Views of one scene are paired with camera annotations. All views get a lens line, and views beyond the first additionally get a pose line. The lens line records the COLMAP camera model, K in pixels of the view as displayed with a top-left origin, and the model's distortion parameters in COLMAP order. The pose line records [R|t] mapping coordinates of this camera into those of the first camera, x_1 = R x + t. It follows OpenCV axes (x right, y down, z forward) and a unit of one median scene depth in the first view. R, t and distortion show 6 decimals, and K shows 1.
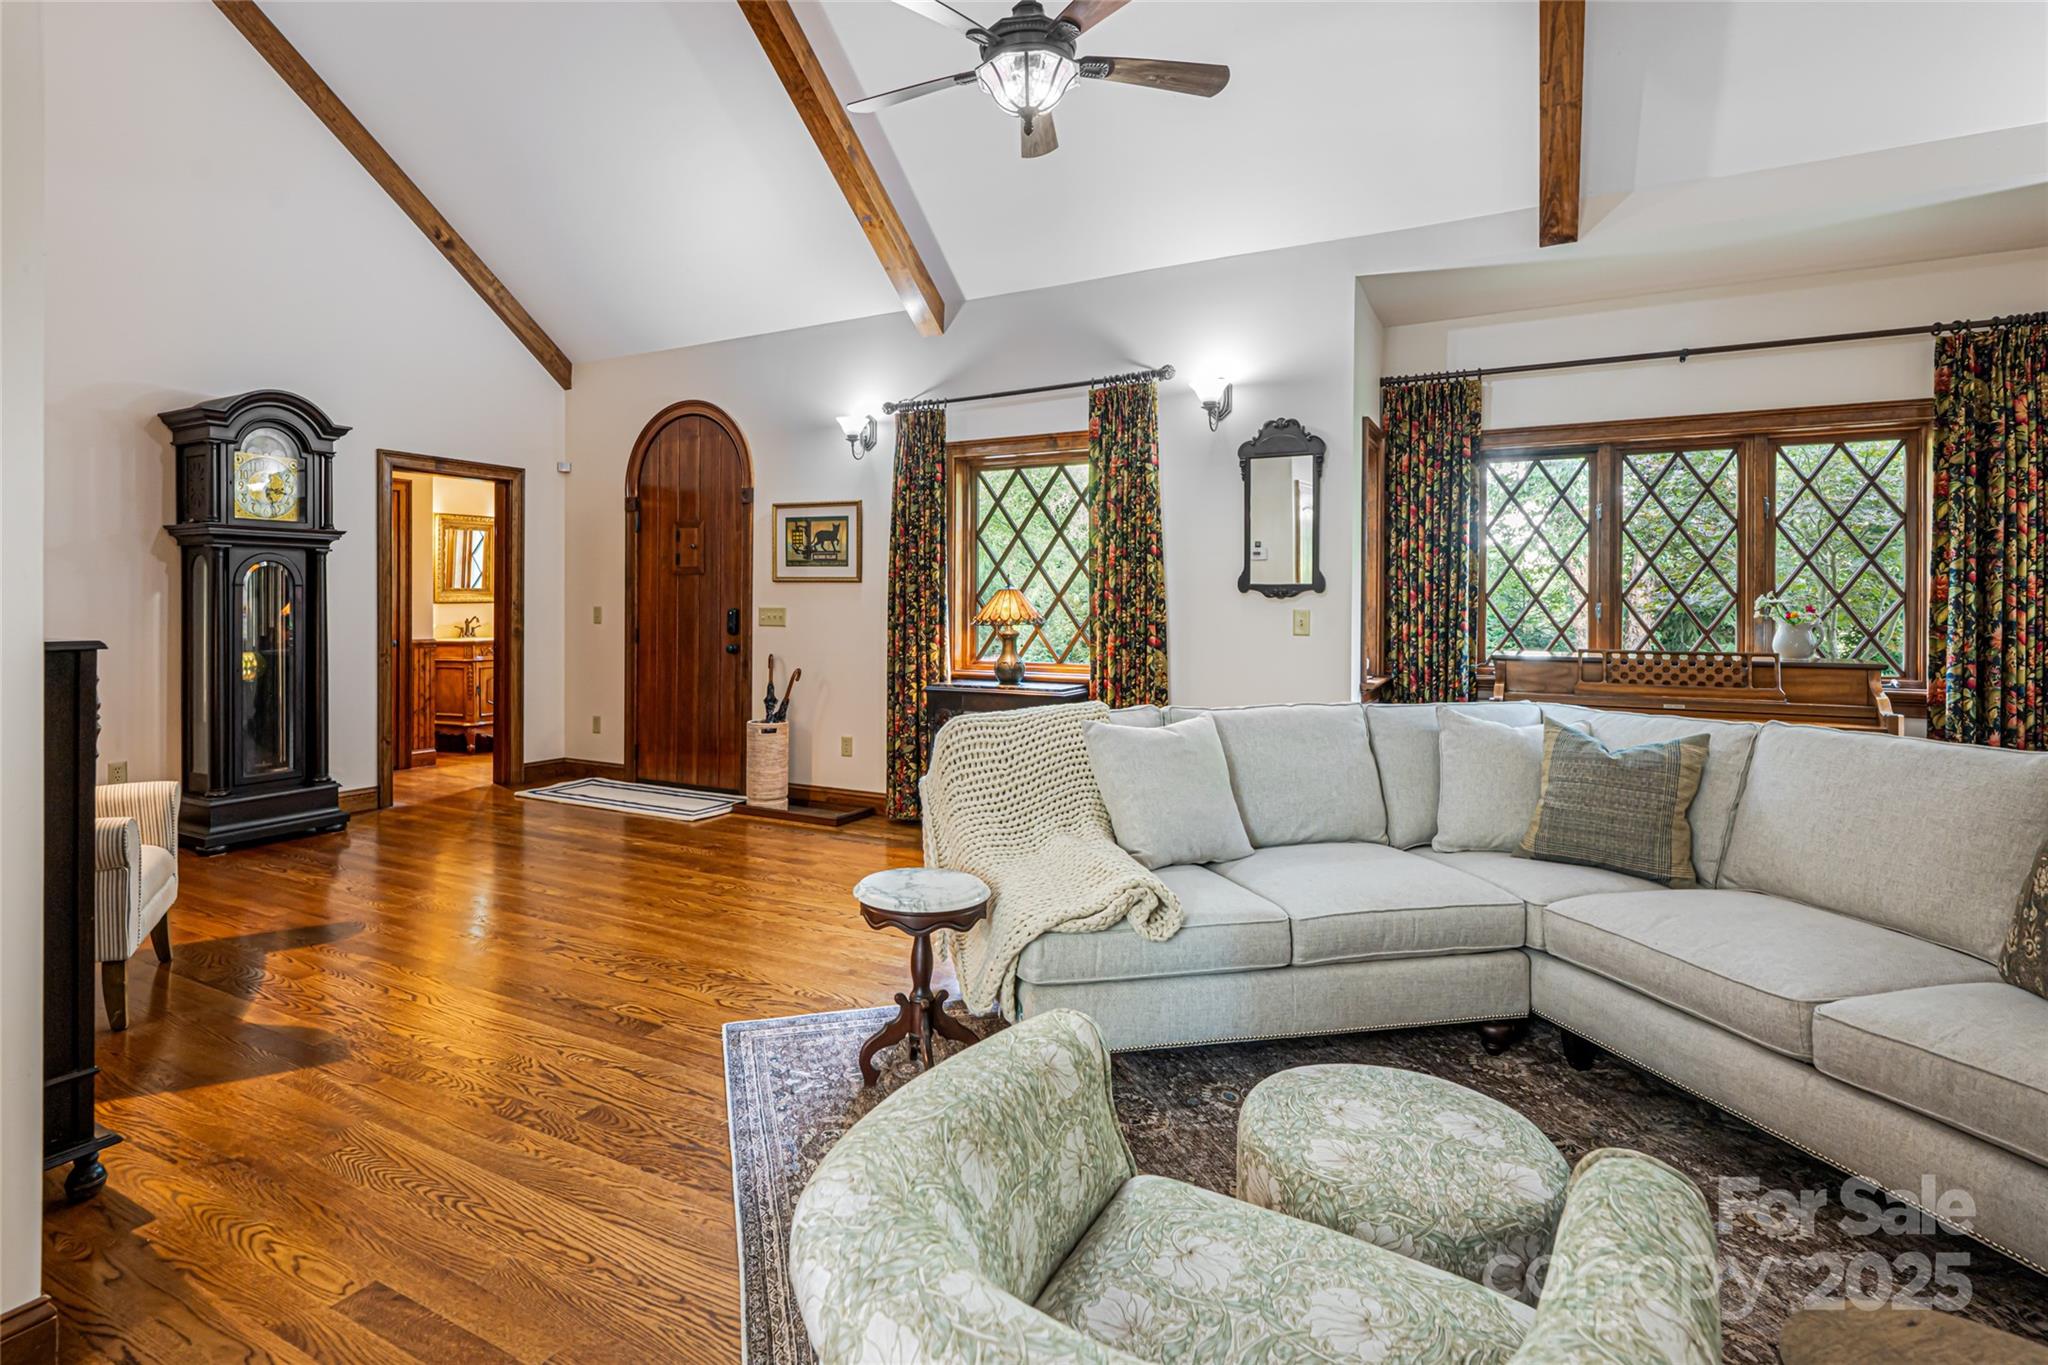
lens RADIAL K [[1021.9, 0, 966.1], [0, 1021.9, 608.8], [0, 0, 1]] dist [0.000344, -0.000388]
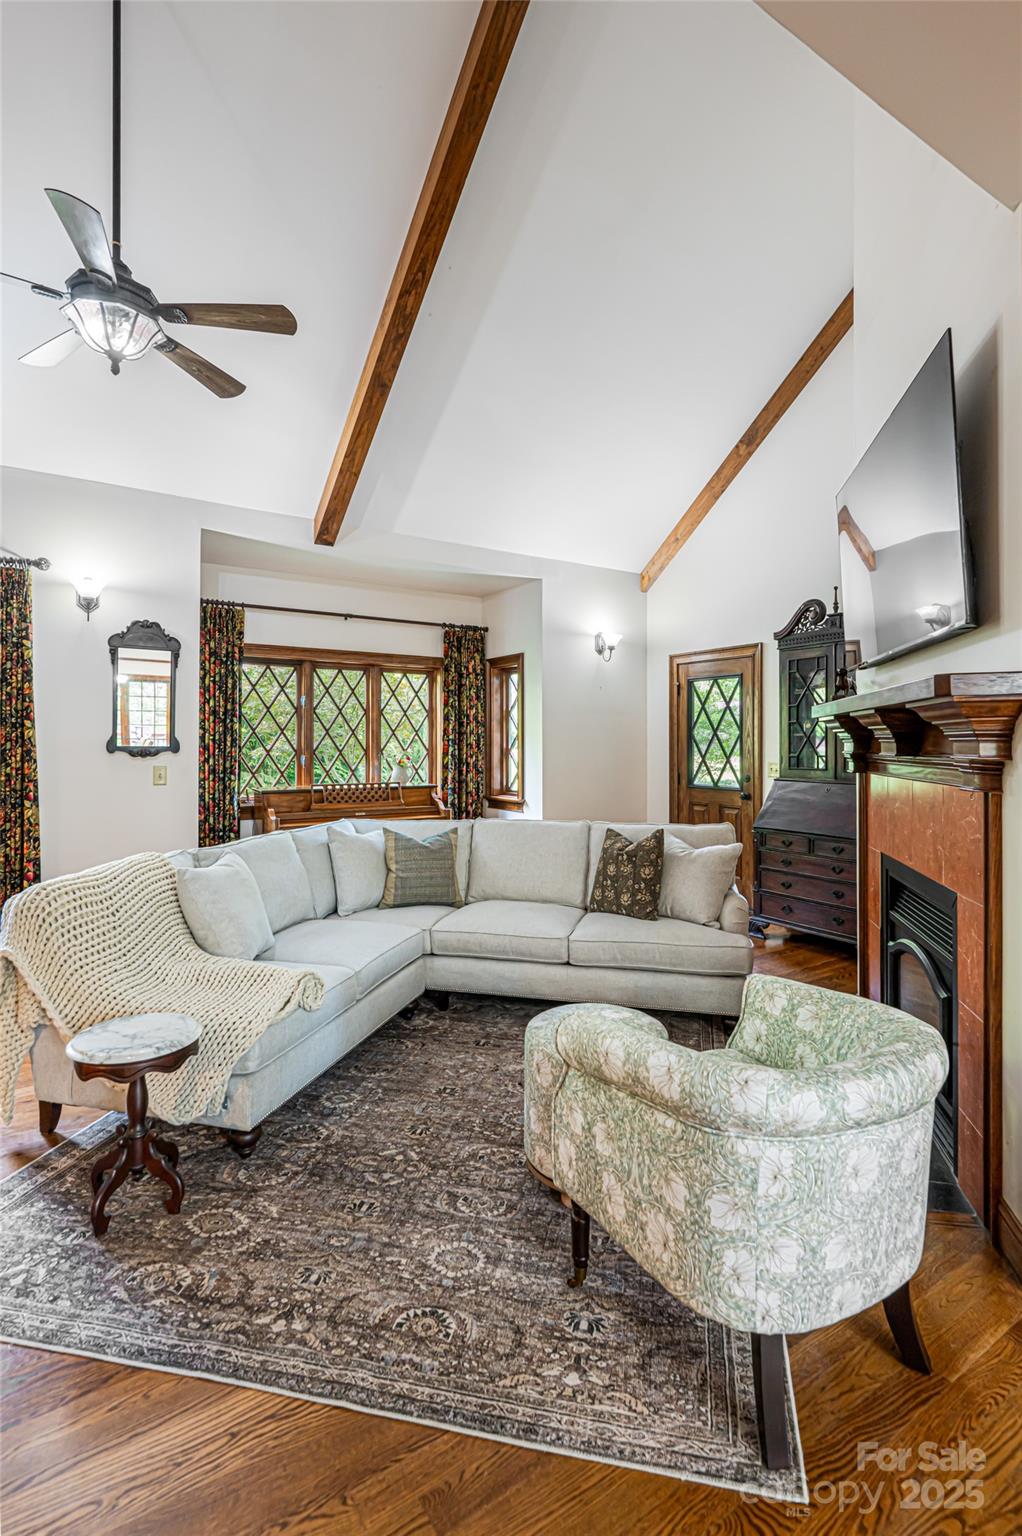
lens RADIAL K [[744.9, 0, 533.1], [0, 744.9, 740.1], [0, 0, 1]] dist [-0.001602, 0.000292]
pose [[0.445998, 0.000601, 0.895034, -0.307642], [0.003674, 0.999990, -0.002502, -0.026892], [-0.895027, 0.004404, 0.445991, 0.124071]]
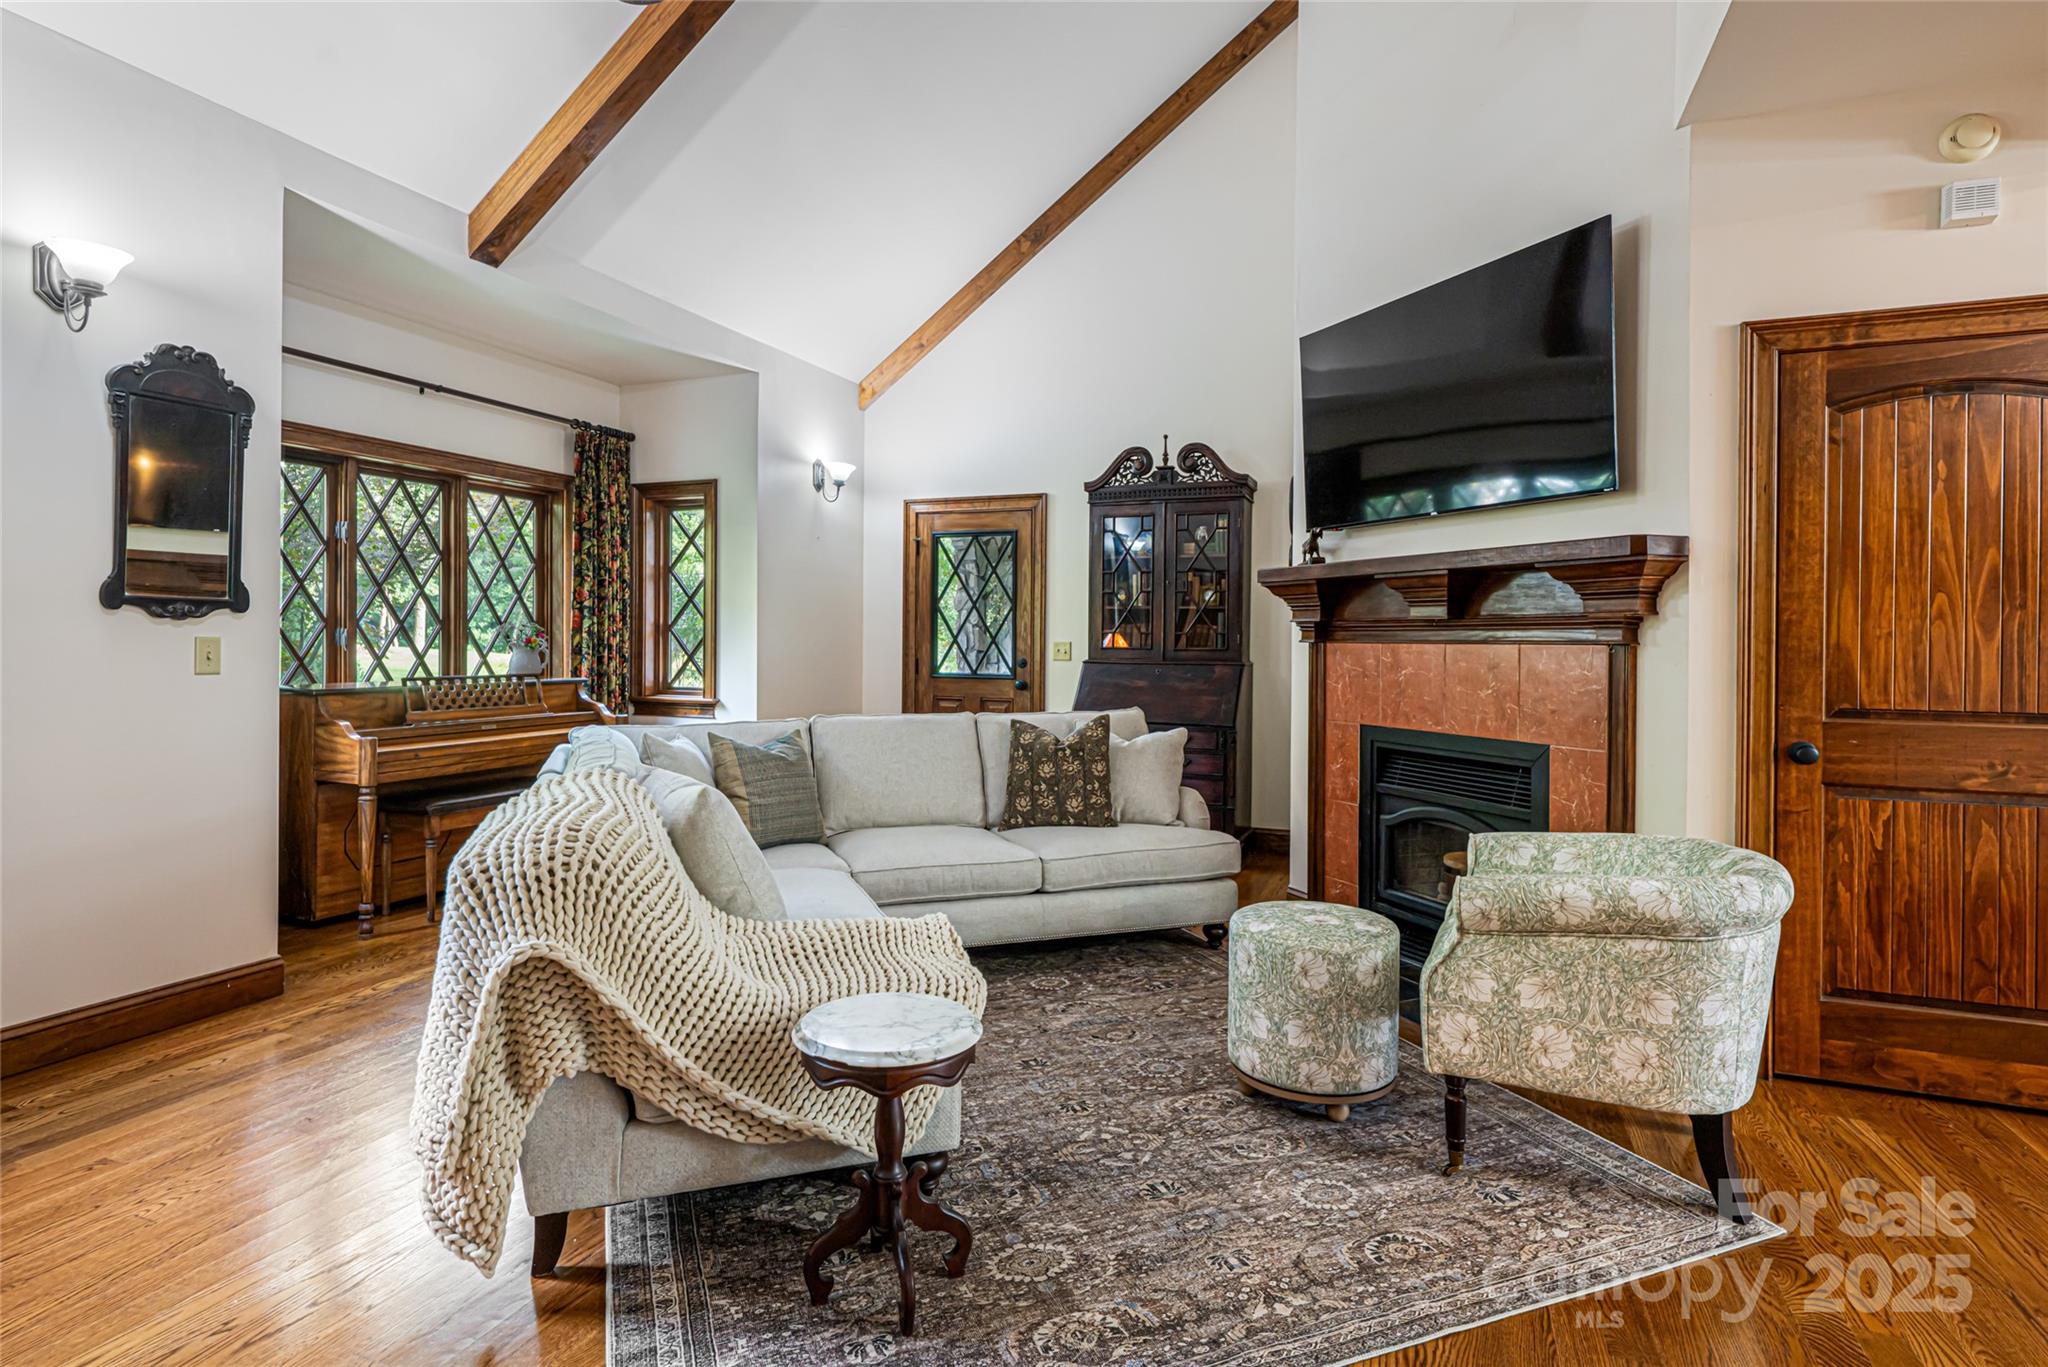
lens RADIAL K [[1055.8, 0, 1014.9], [0, 1055.8, 650.2], [0, 0, 1]] dist [-0.001241, -0.000763]
pose [[-0.129195, -0.014055, 0.991520, -0.416321], [-0.004860, 0.999897, 0.013541, -0.002066], [-0.991607, -0.003069, -0.129250, 0.529308]]
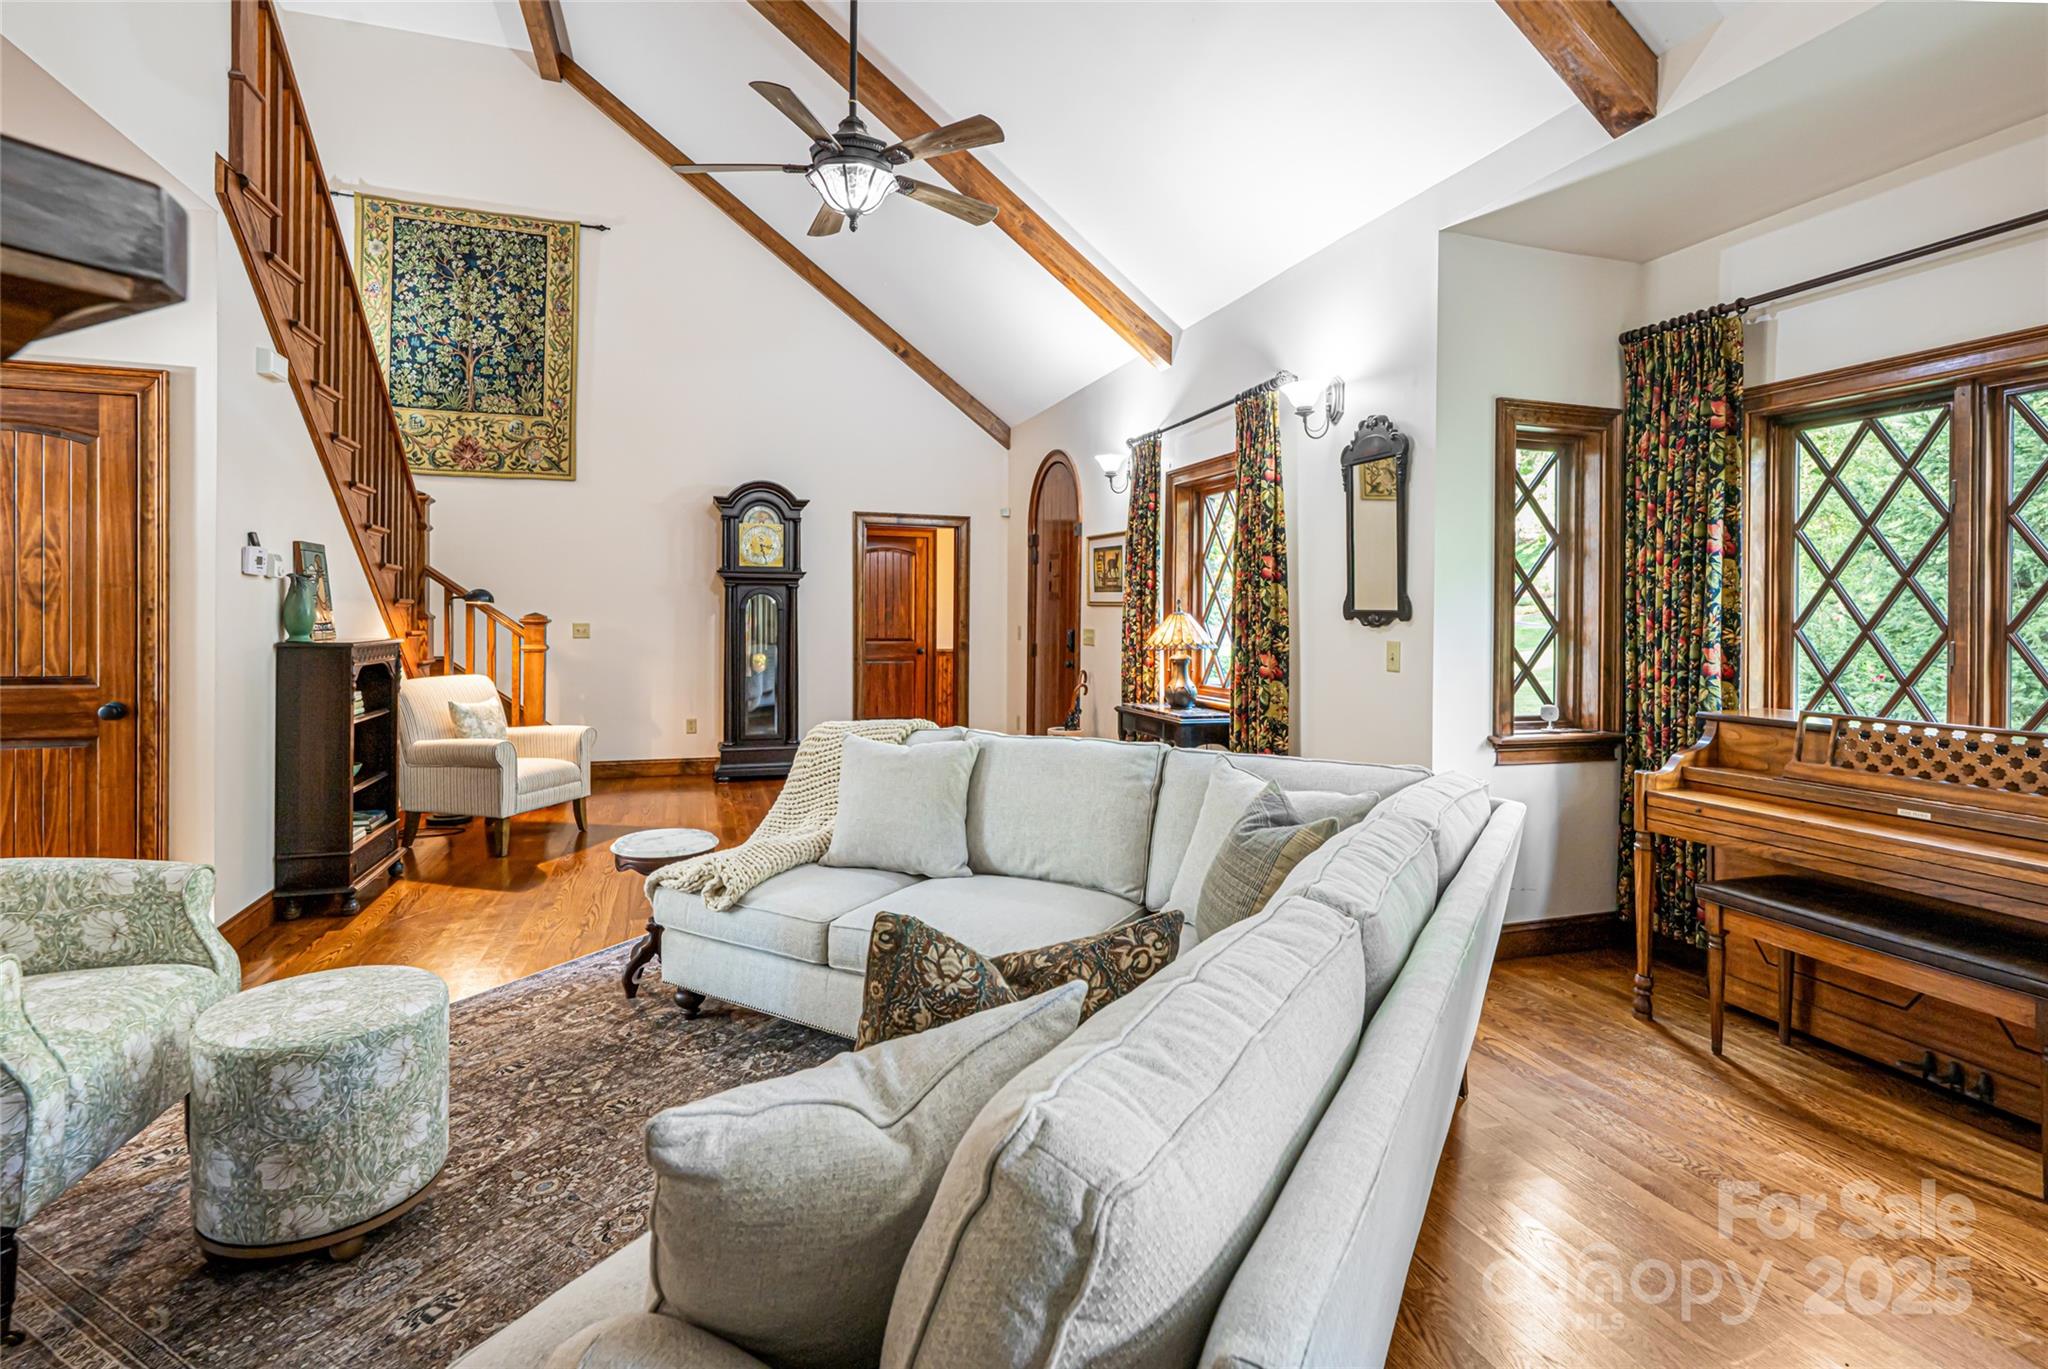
lens RADIAL K [[991.6, 0, 1024.8], [0, 991.6, 621.7], [0, 0, 1]] dist [-0.000558, -0.000358]
pose [[0.741844, 0.009178, -0.670510, 0.615388], [-0.011617, 0.999932, 0.000834, -0.011470], [0.670472, 0.007171, 0.741900, 0.183671]]
